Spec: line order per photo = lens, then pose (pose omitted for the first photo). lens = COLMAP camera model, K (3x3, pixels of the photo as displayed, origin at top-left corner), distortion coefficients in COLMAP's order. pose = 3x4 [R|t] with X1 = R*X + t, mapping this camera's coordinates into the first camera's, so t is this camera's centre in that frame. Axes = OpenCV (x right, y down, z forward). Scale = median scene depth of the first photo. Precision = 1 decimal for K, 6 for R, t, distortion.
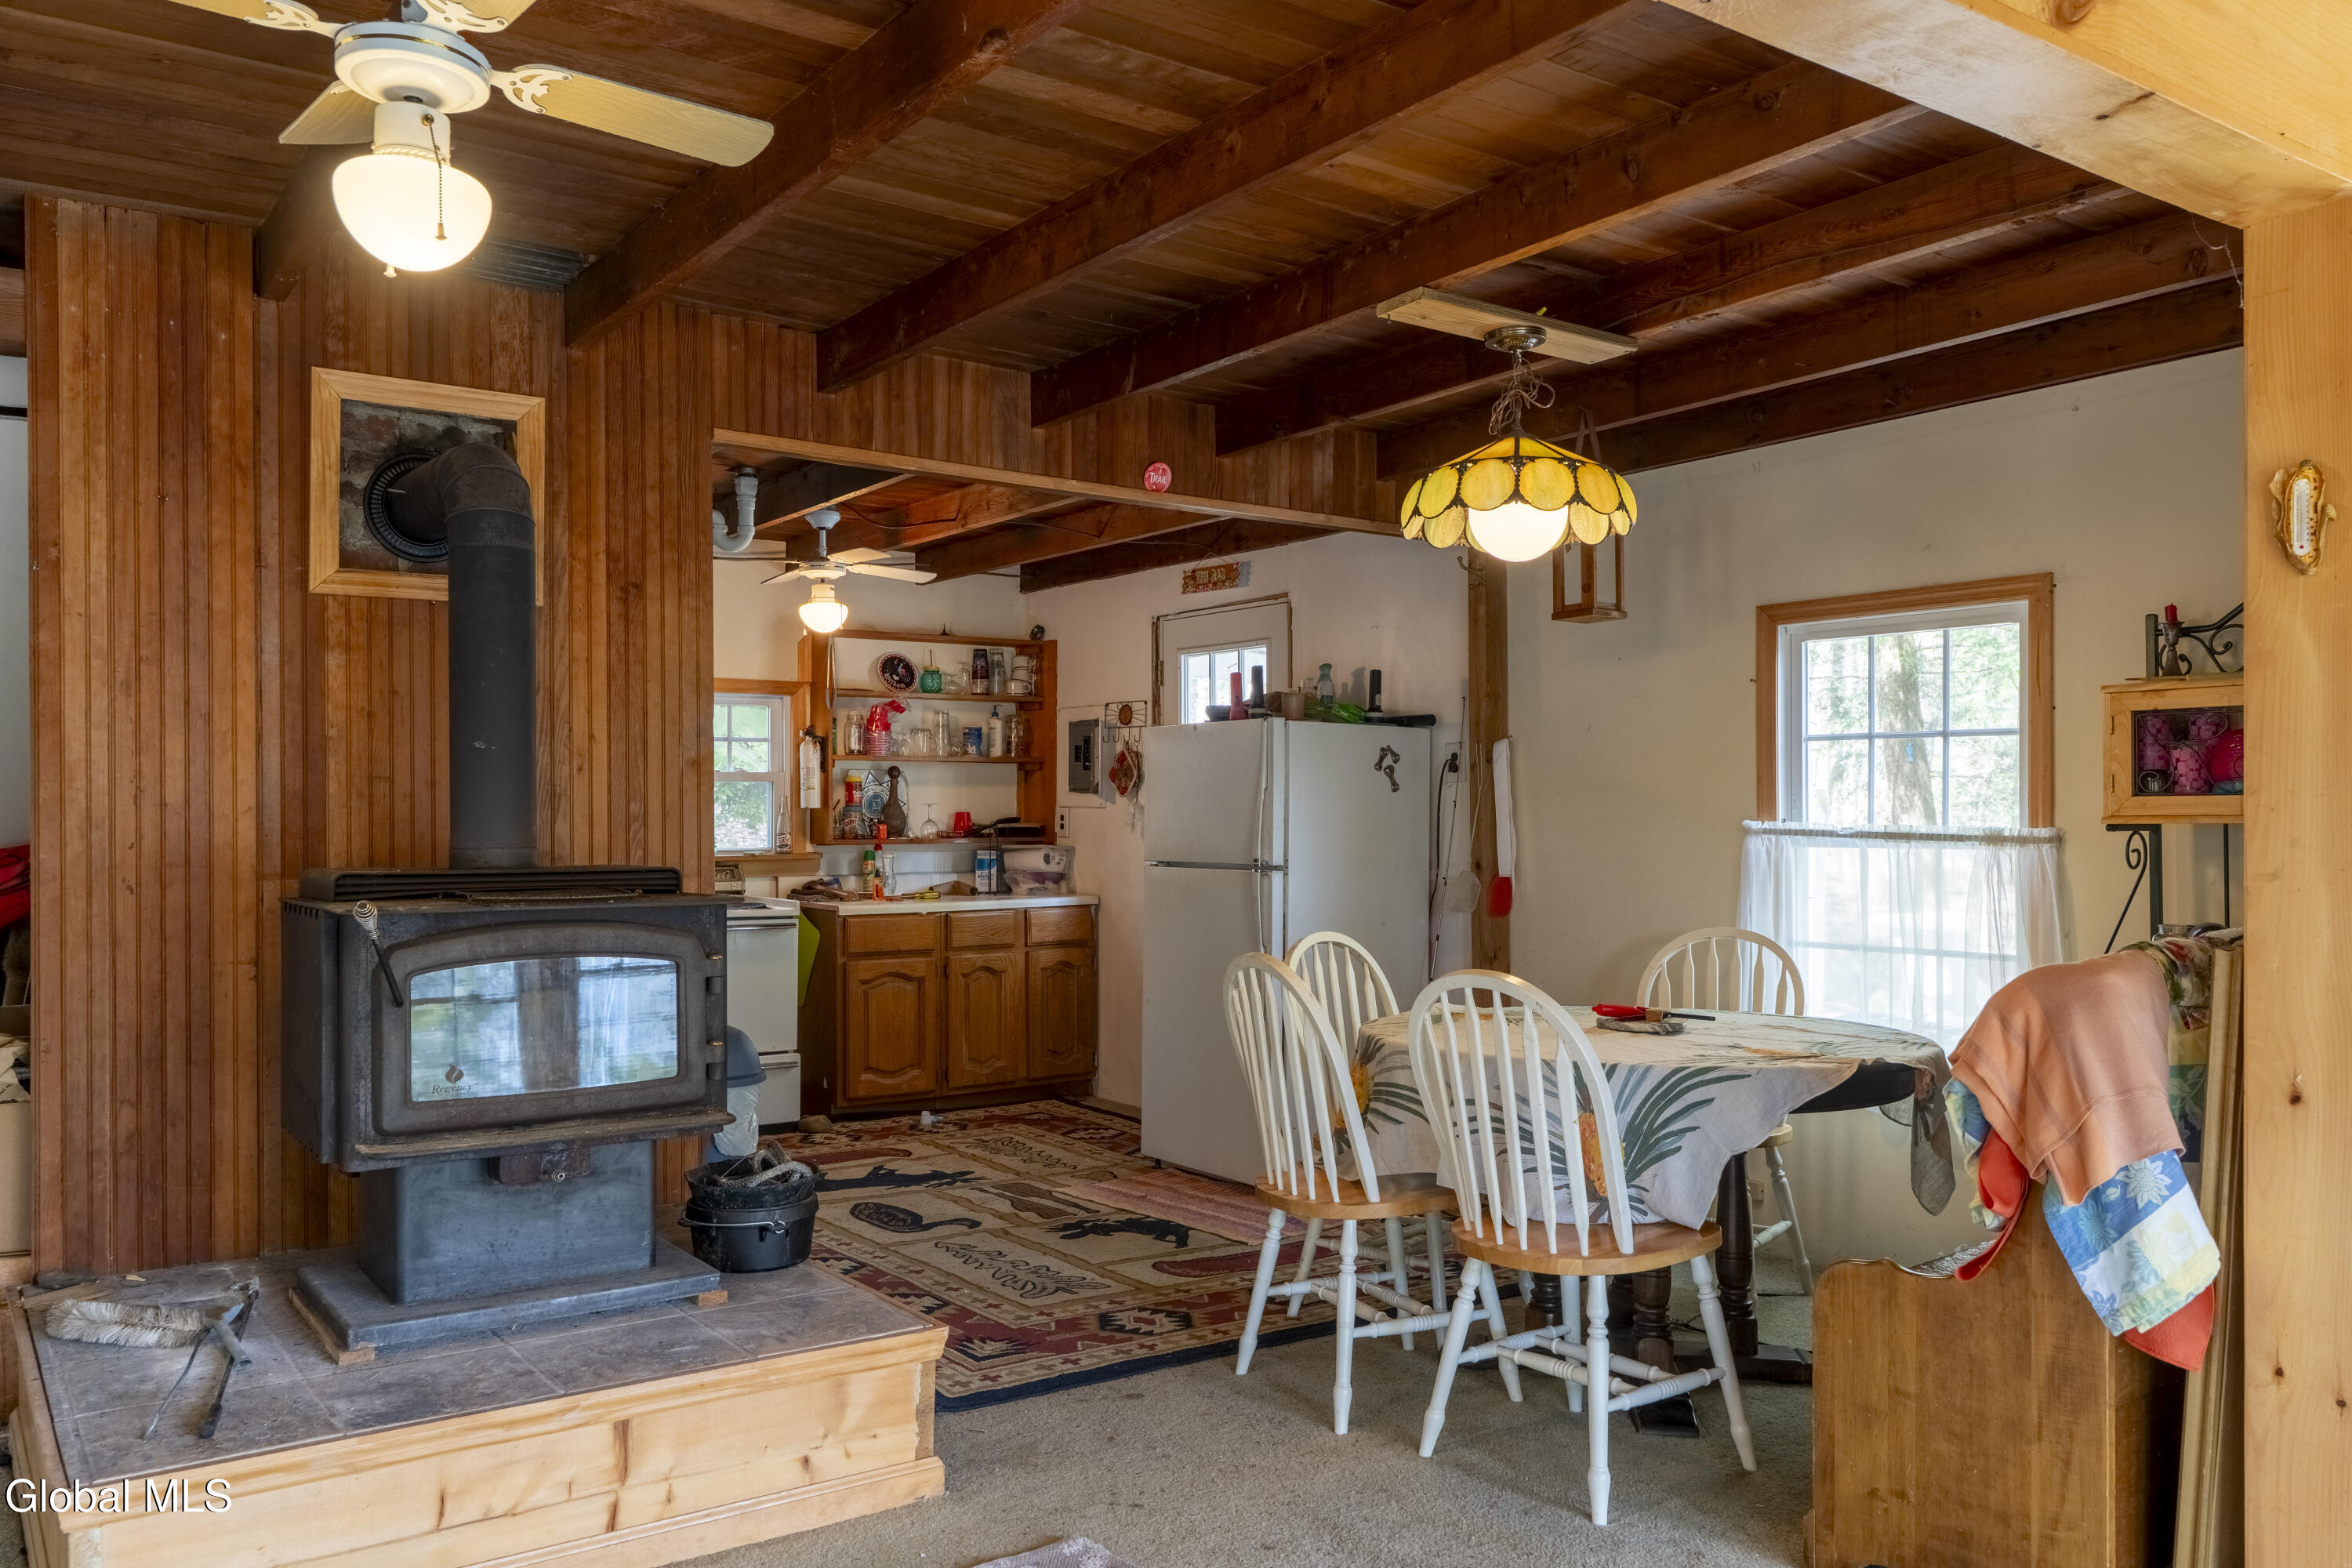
lens RADIAL K [[1733.3, 0, 1155.3], [0, 1733.3, 800.0], [0, 0, 1]] dist [0.003525, 0.004275]
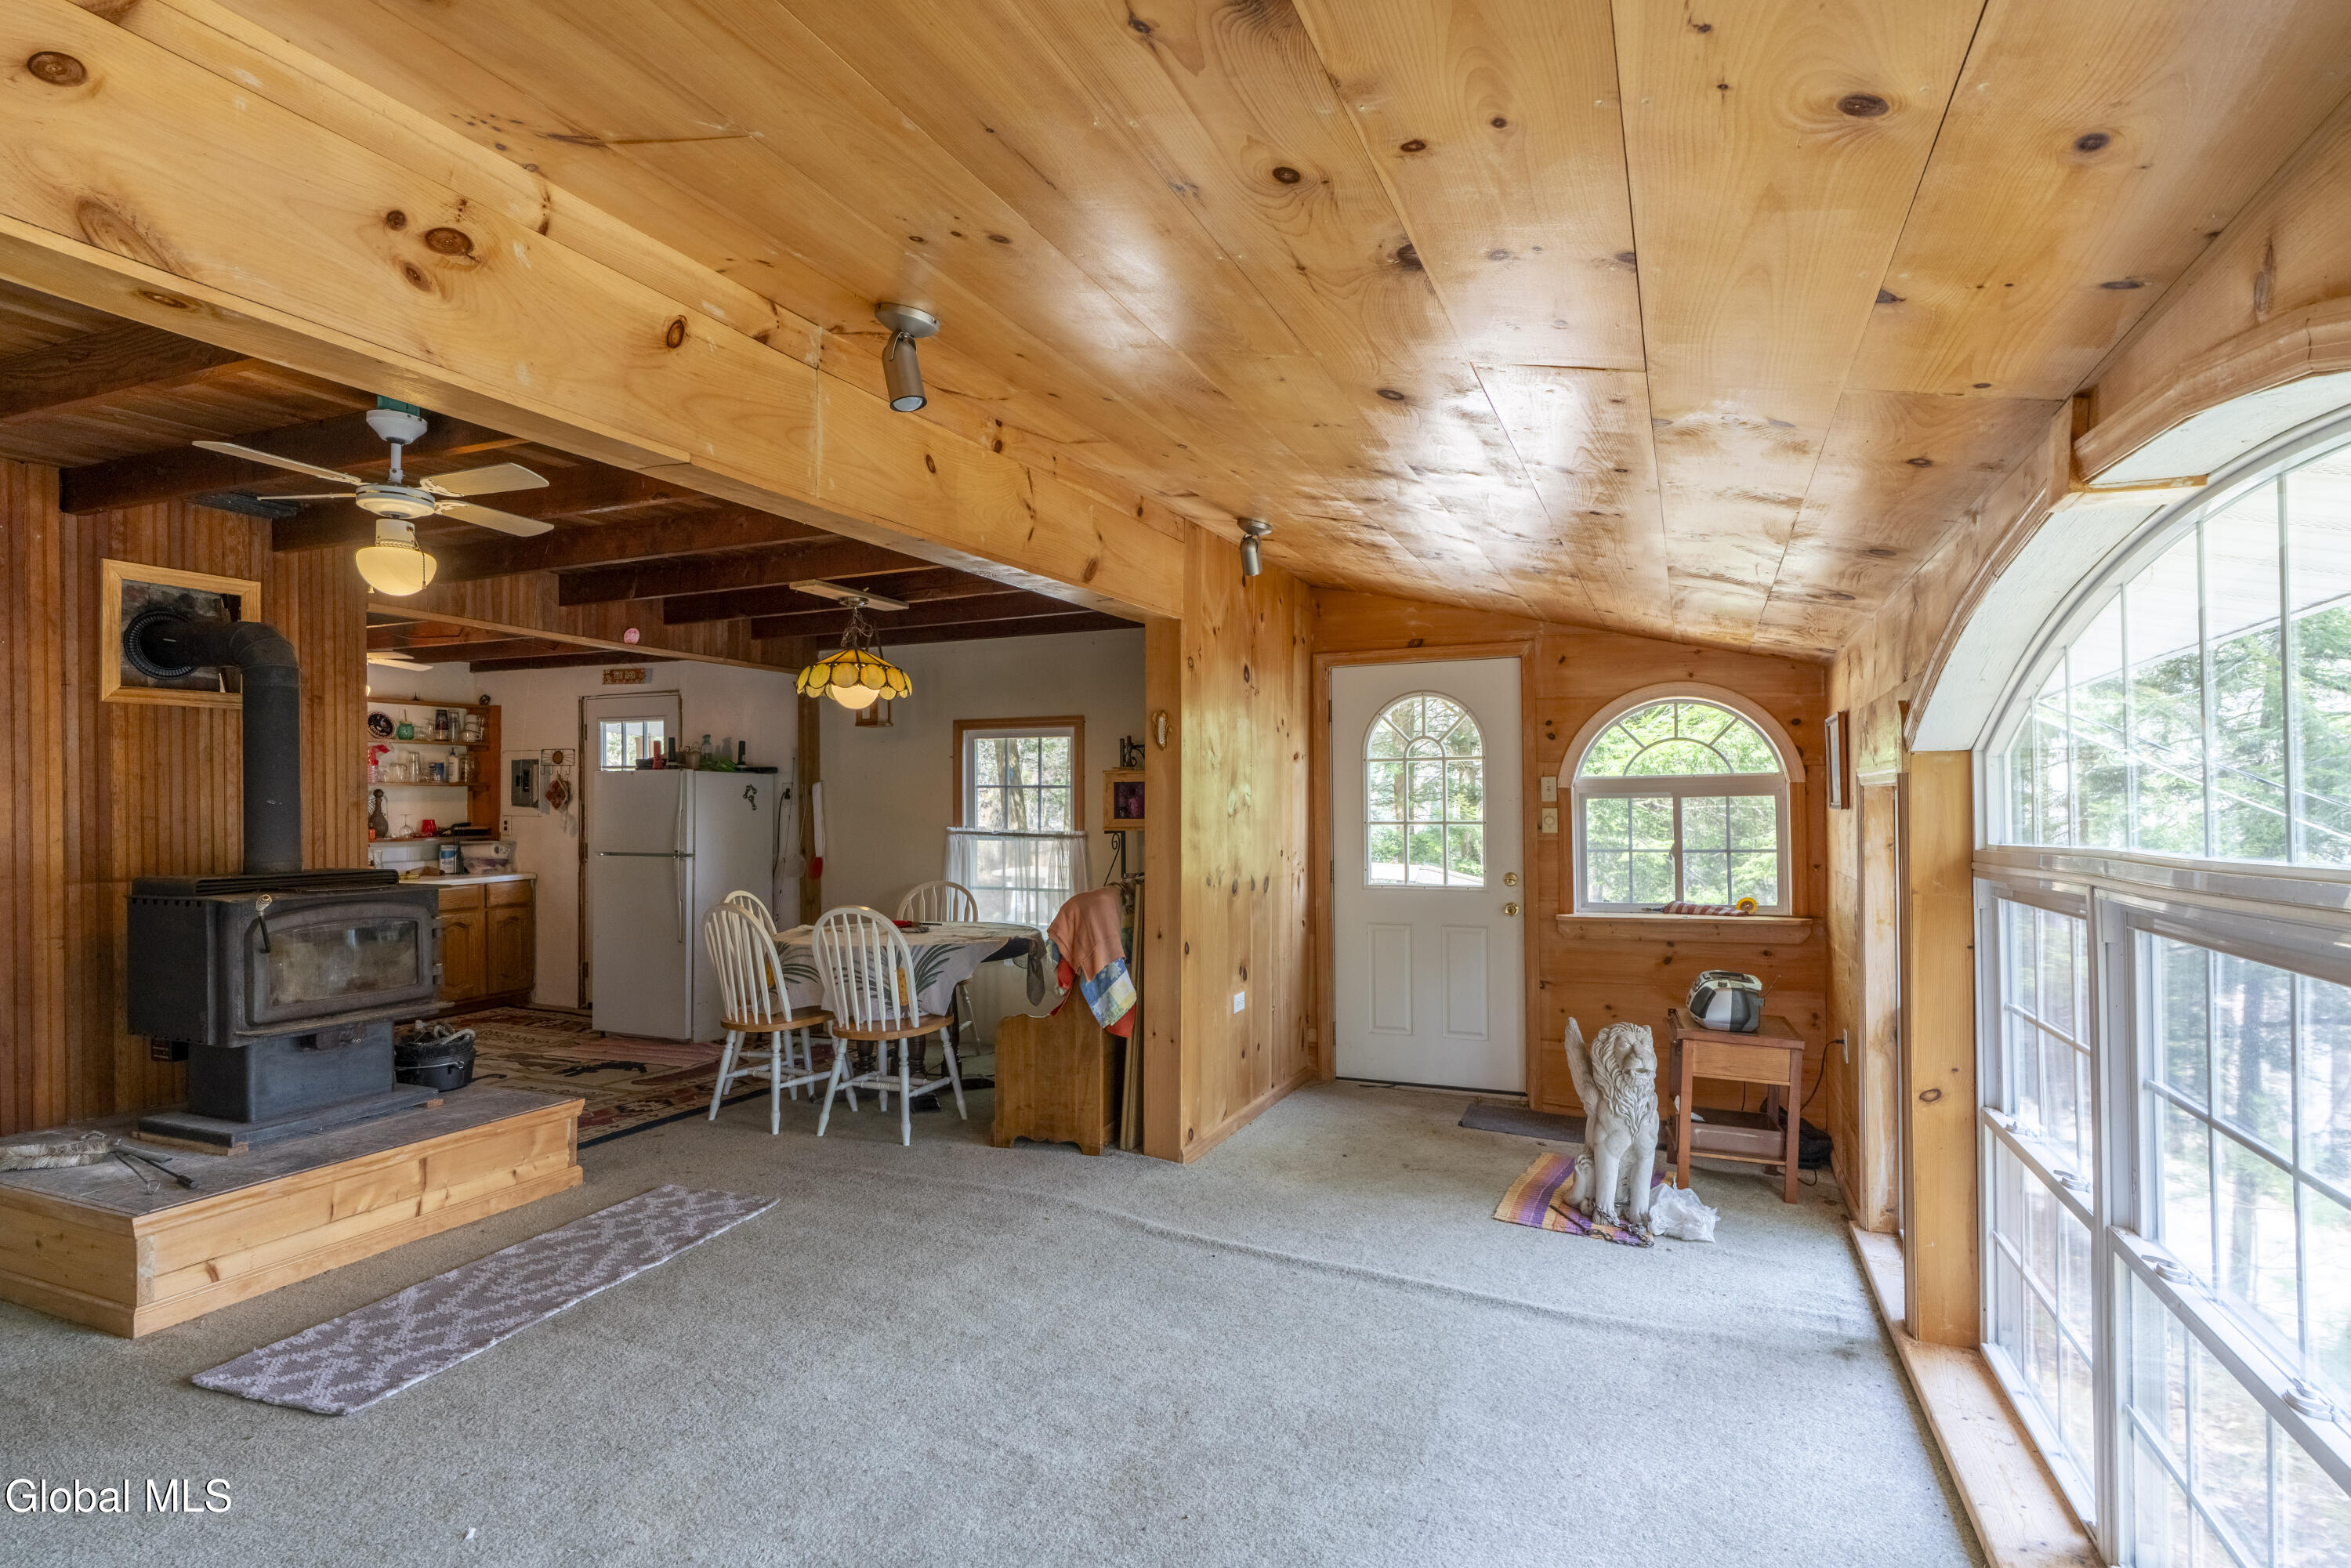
lens RADIAL K [[1201.3, 0, 1156.2], [0, 1201.3, 800.0], [0, 0, 1]] dist [-0.003332, 0.003048]
pose [[0.858914, -0.000935, 0.512118, -0.202523], [-0.002935, 0.999973, 0.006747, -0.036583], [-0.512111, -0.007298, 0.858889, -0.391080]]
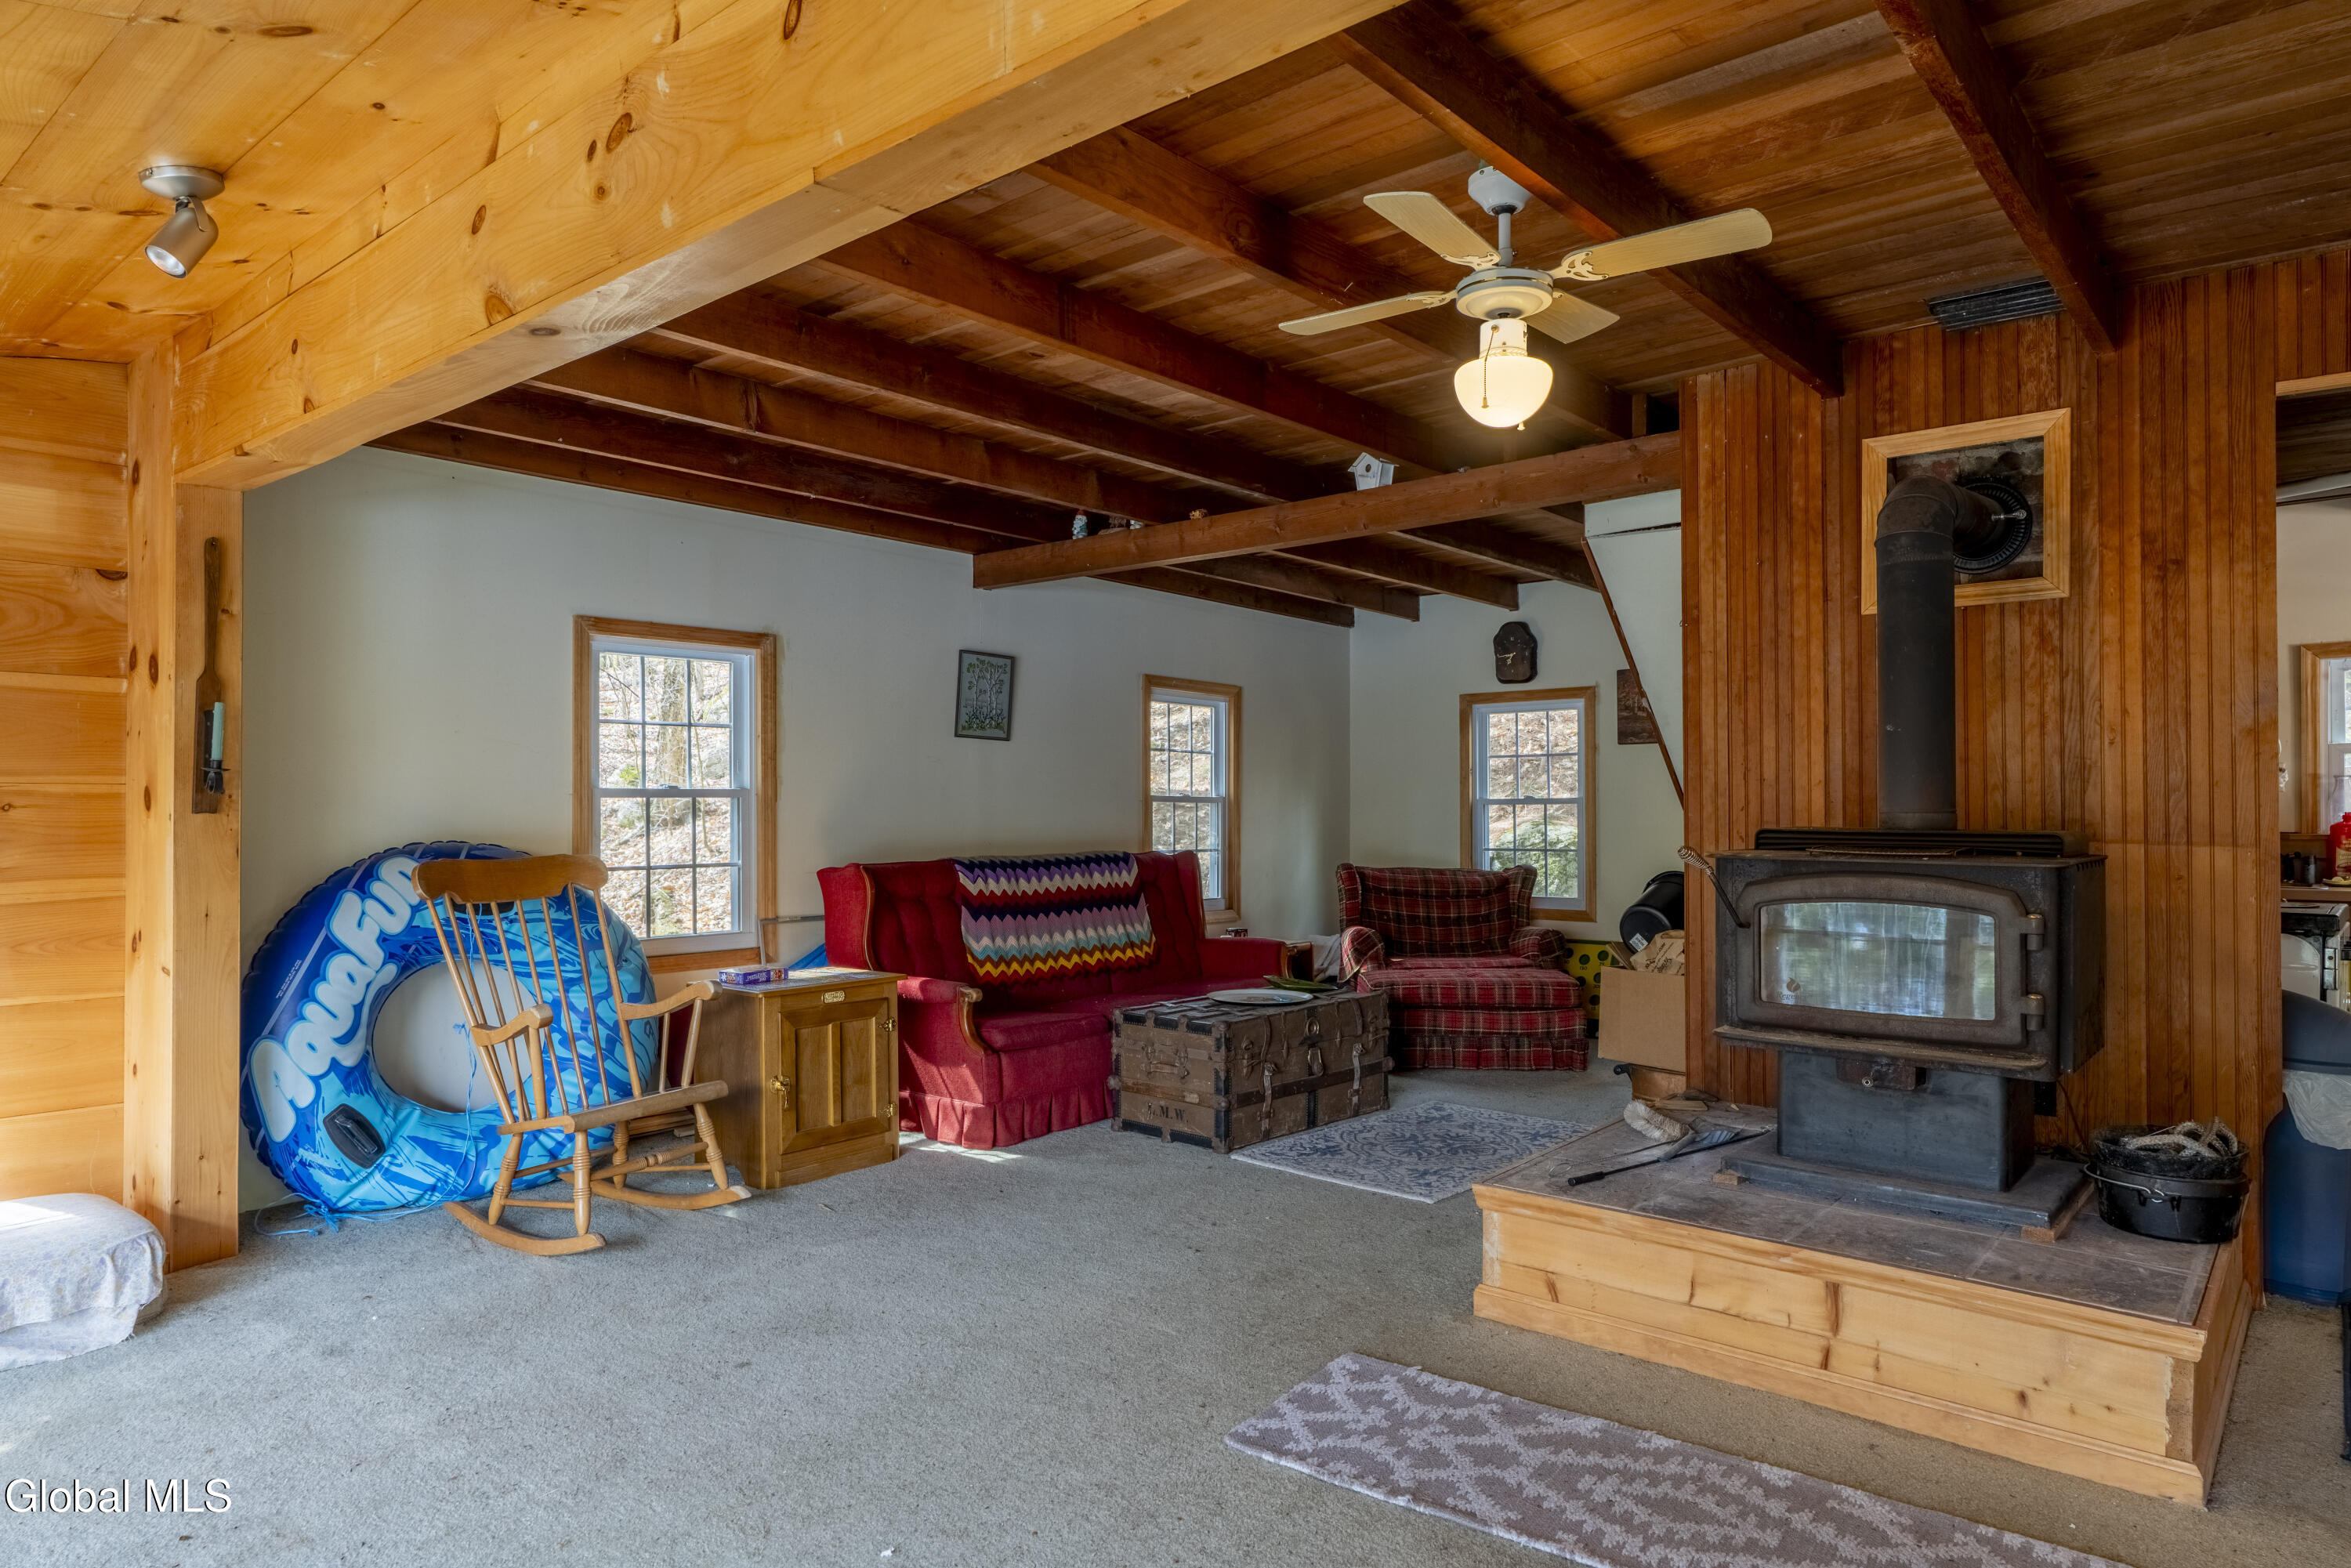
lens RADIAL K [[1417.8, 0, 1162.7], [0, 1417.8, 800.5], [0, 0, 1]] dist [0.005965, 0.002233]
pose [[0.245249, 0.003655, -0.969453, 0.375704], [0.010300, 0.999927, 0.006375, 0.006301], [0.969405, -0.011549, 0.245194, 0.211920]]
